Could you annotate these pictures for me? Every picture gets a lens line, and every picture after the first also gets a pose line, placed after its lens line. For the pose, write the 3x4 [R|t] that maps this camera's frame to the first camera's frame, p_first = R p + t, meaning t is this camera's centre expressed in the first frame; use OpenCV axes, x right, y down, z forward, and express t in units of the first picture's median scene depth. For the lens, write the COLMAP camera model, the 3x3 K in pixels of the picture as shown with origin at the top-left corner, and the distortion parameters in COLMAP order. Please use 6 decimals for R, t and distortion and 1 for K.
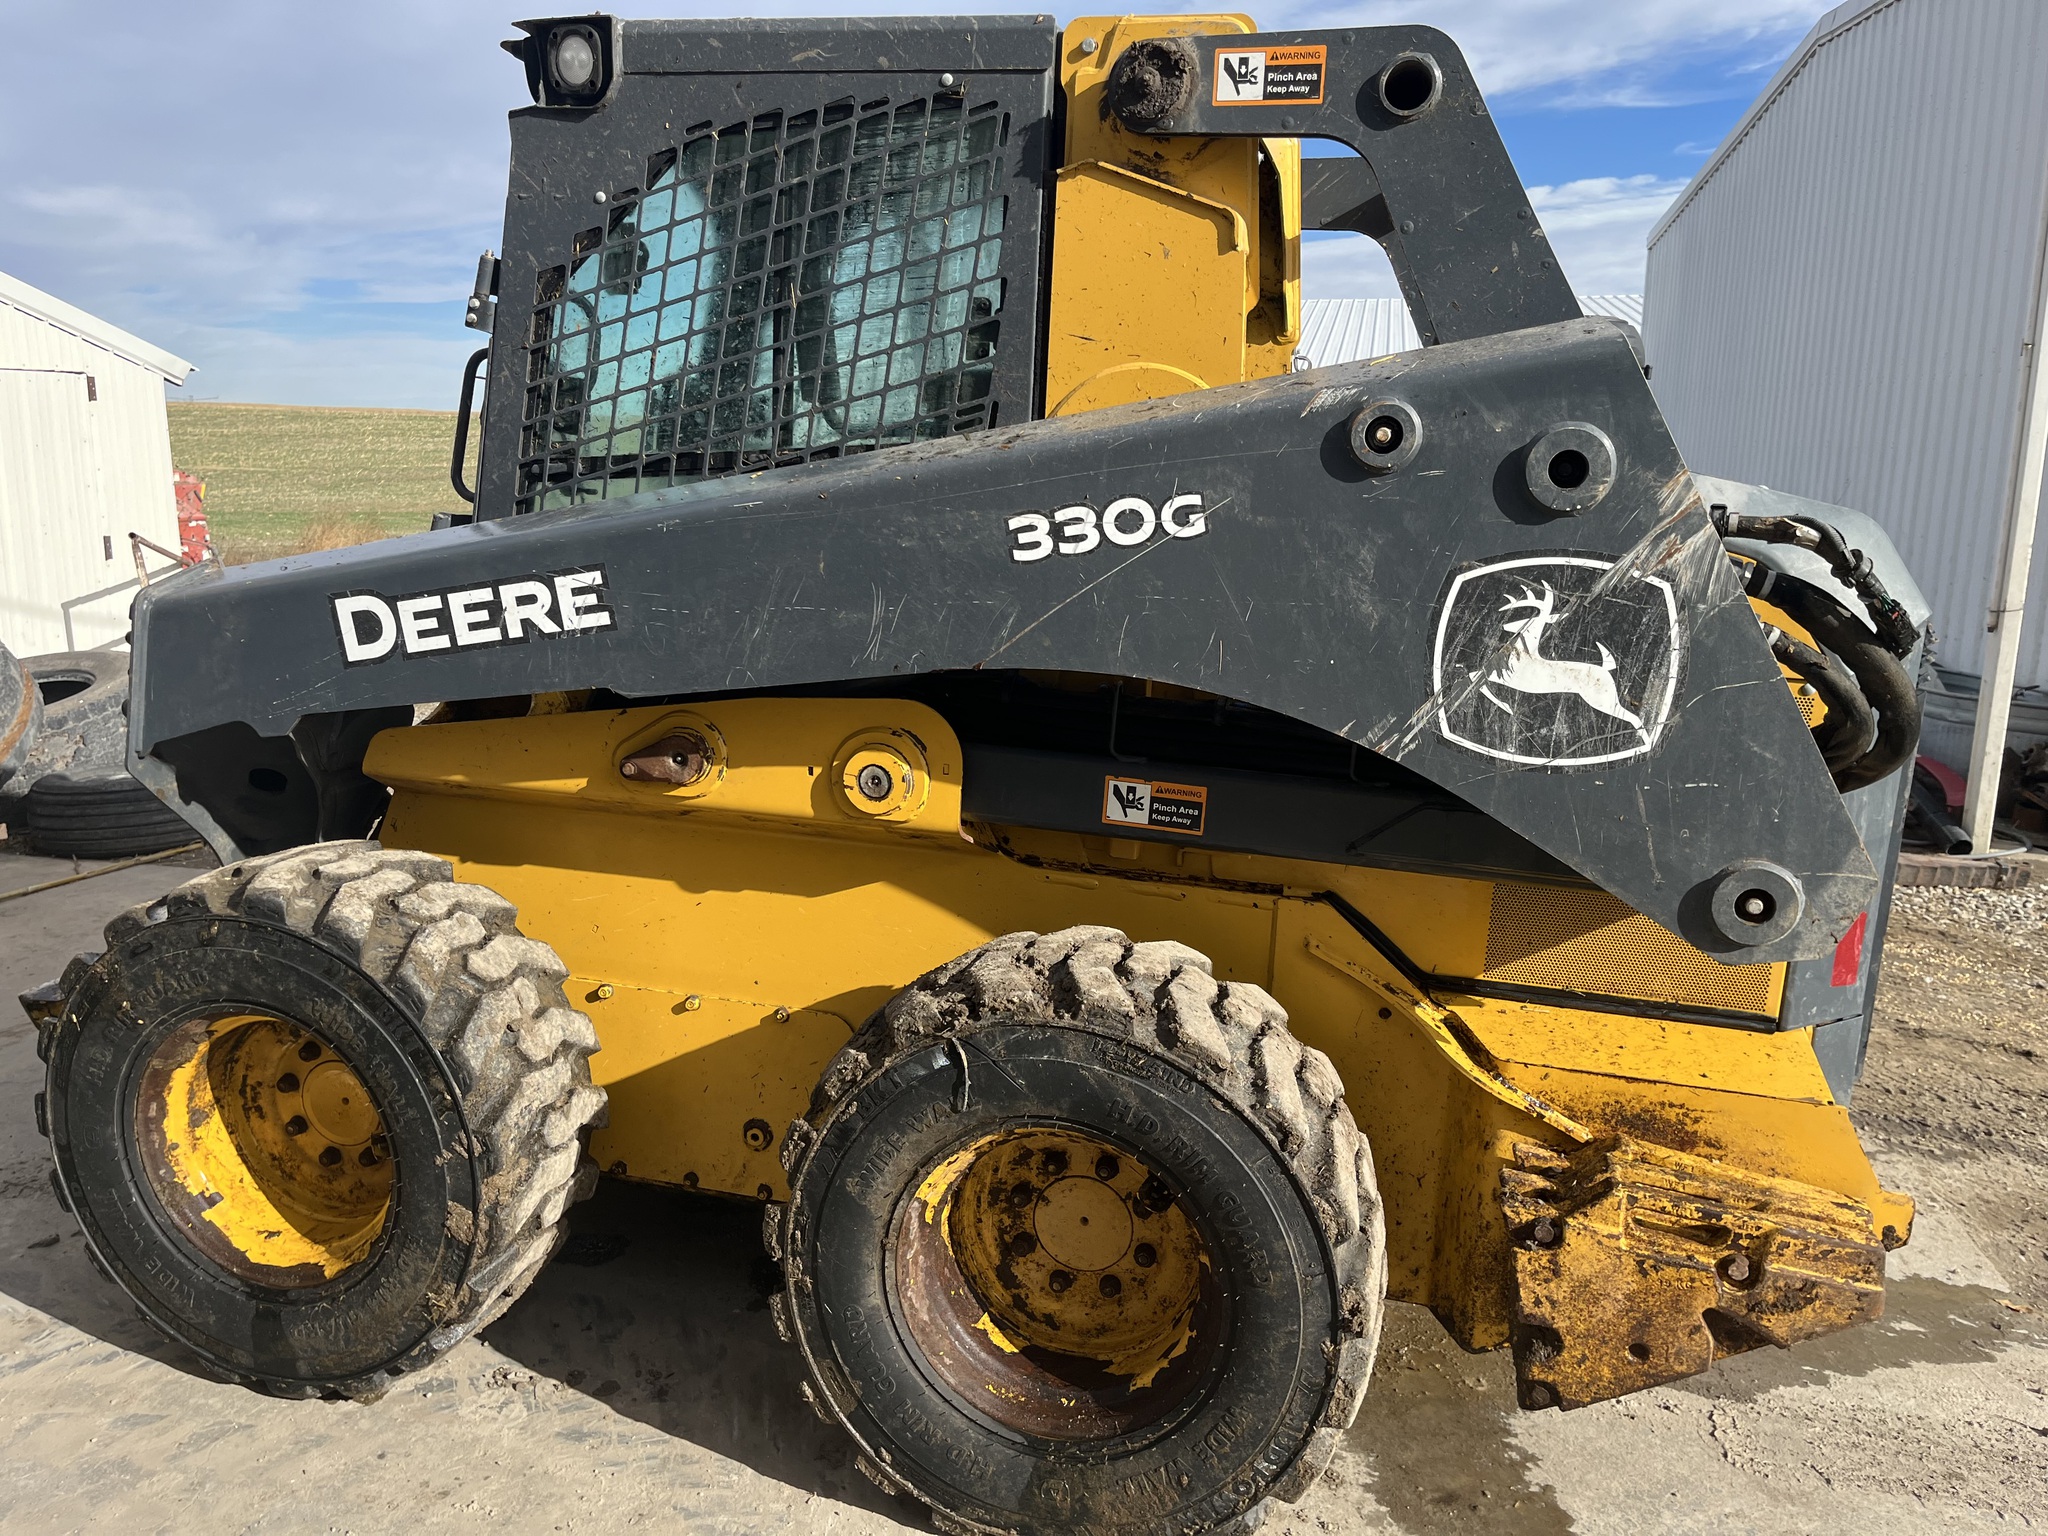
lens RADIAL K [[1642.2, 0, 994.5], [0, 1642.2, 808.8], [0, 0, 1]] dist [0.077228, -0.100599]
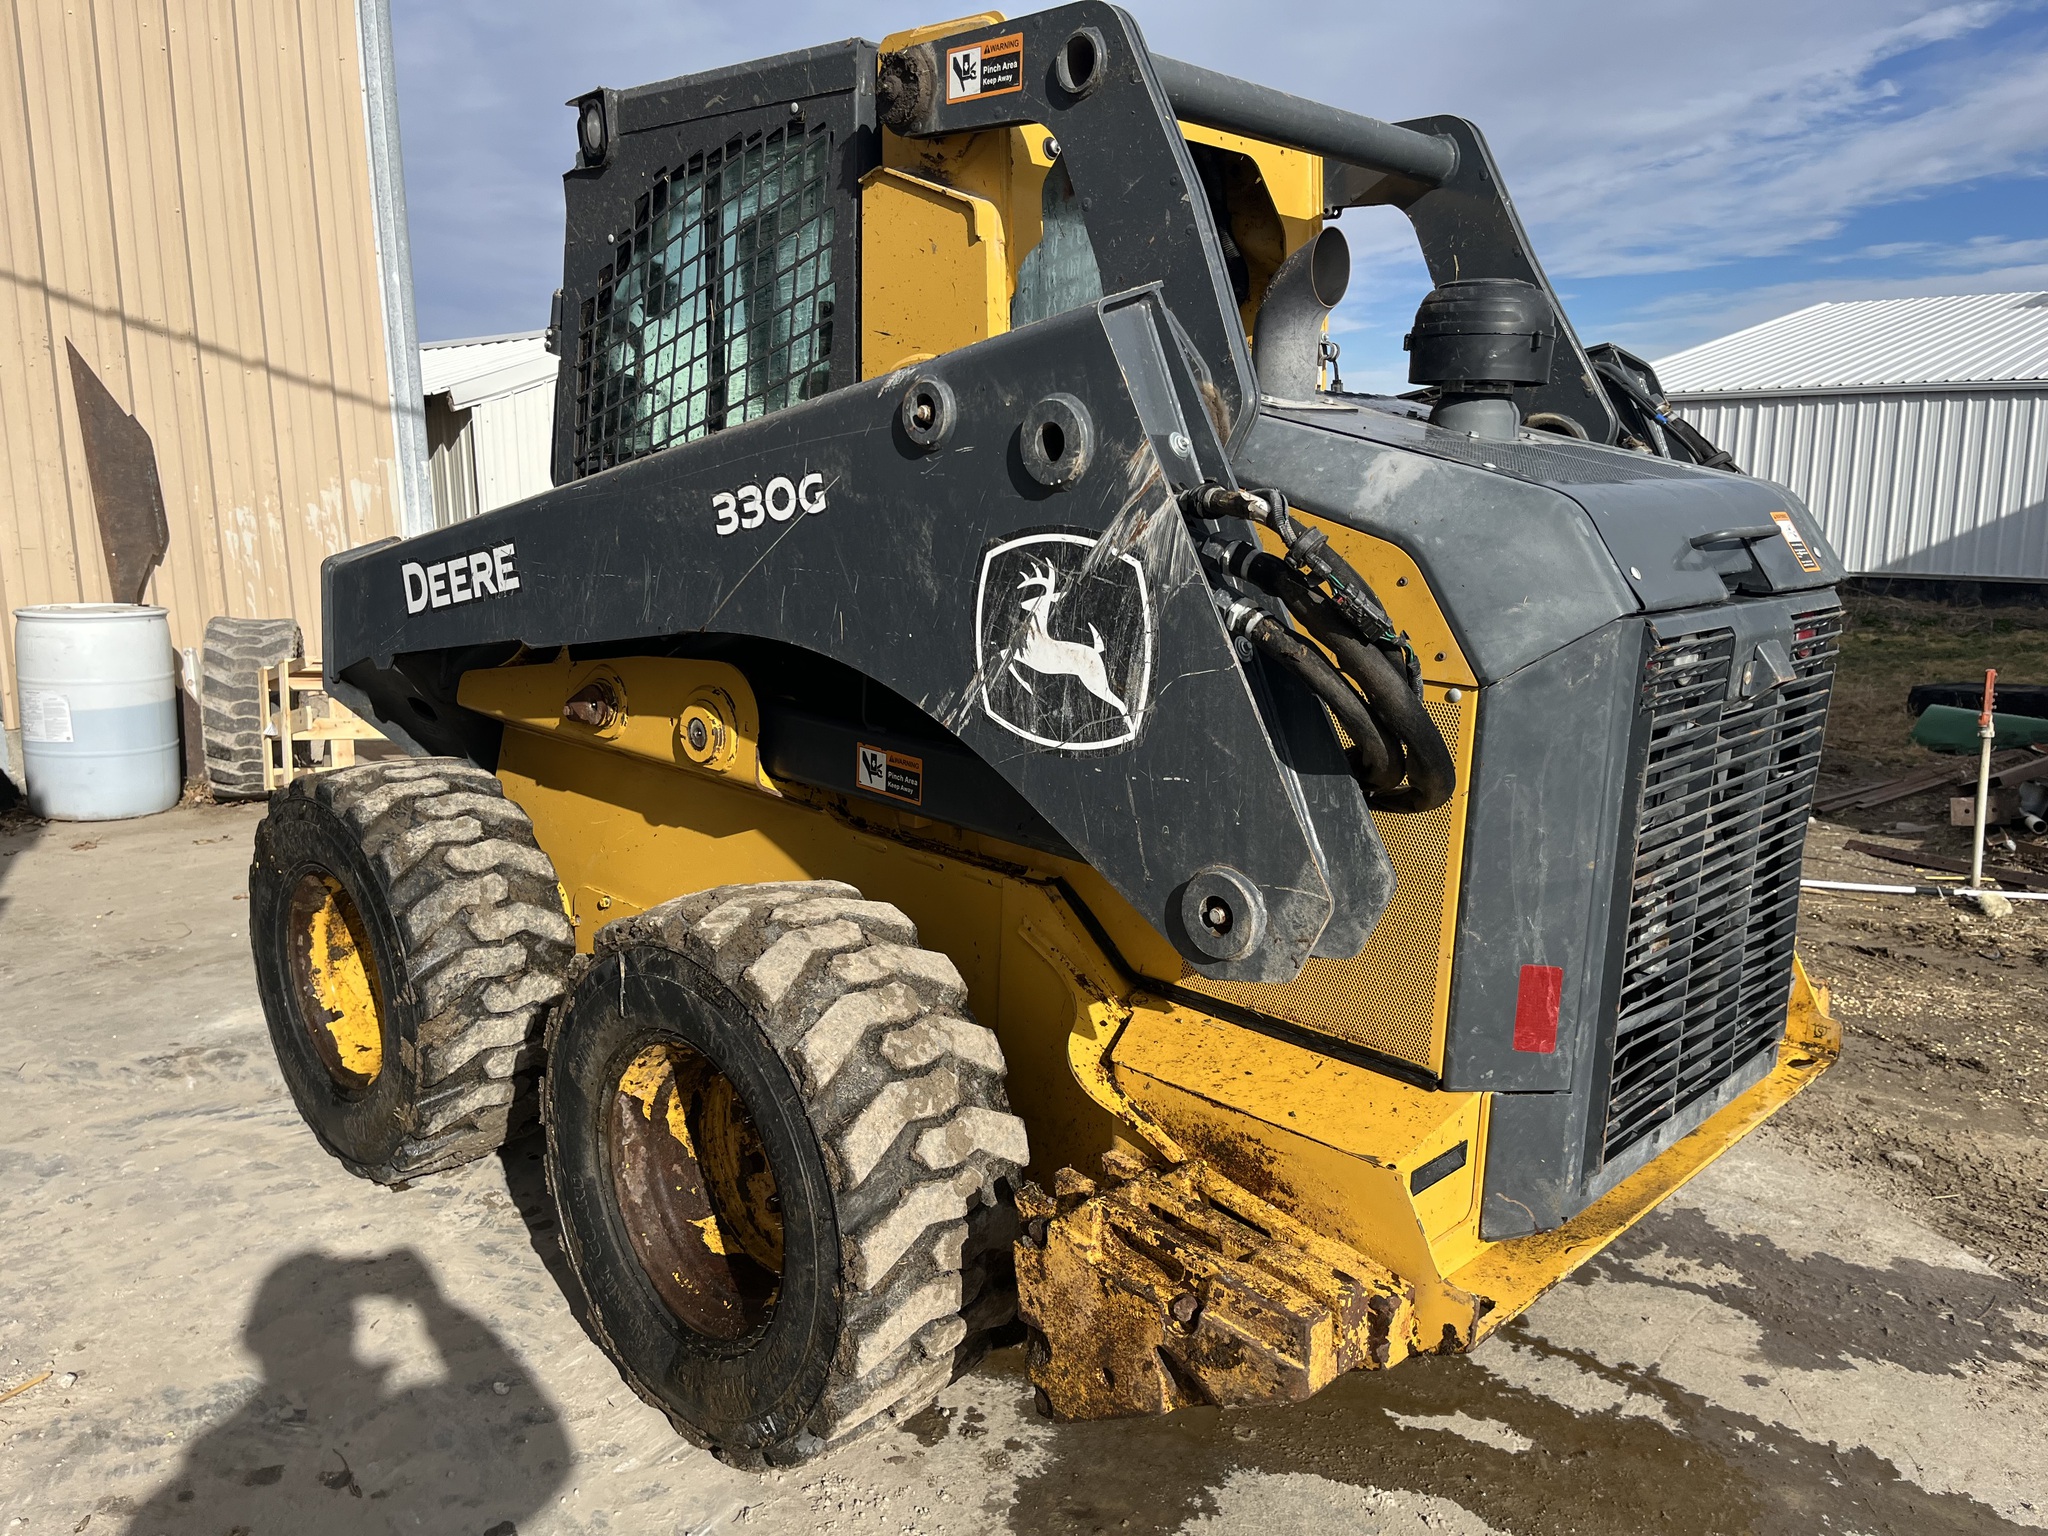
lens RADIAL K [[1609.9, 0, 955.6], [0, 1609.9, 811.8], [0, 0, 1]] dist [0.123317, -0.284396]
pose [[0.857733, 0.096559, -0.504946, 0.708372], [-0.103626, 0.994516, 0.014152, 0.003420], [0.503543, 0.040187, 0.863035, 0.139680]]
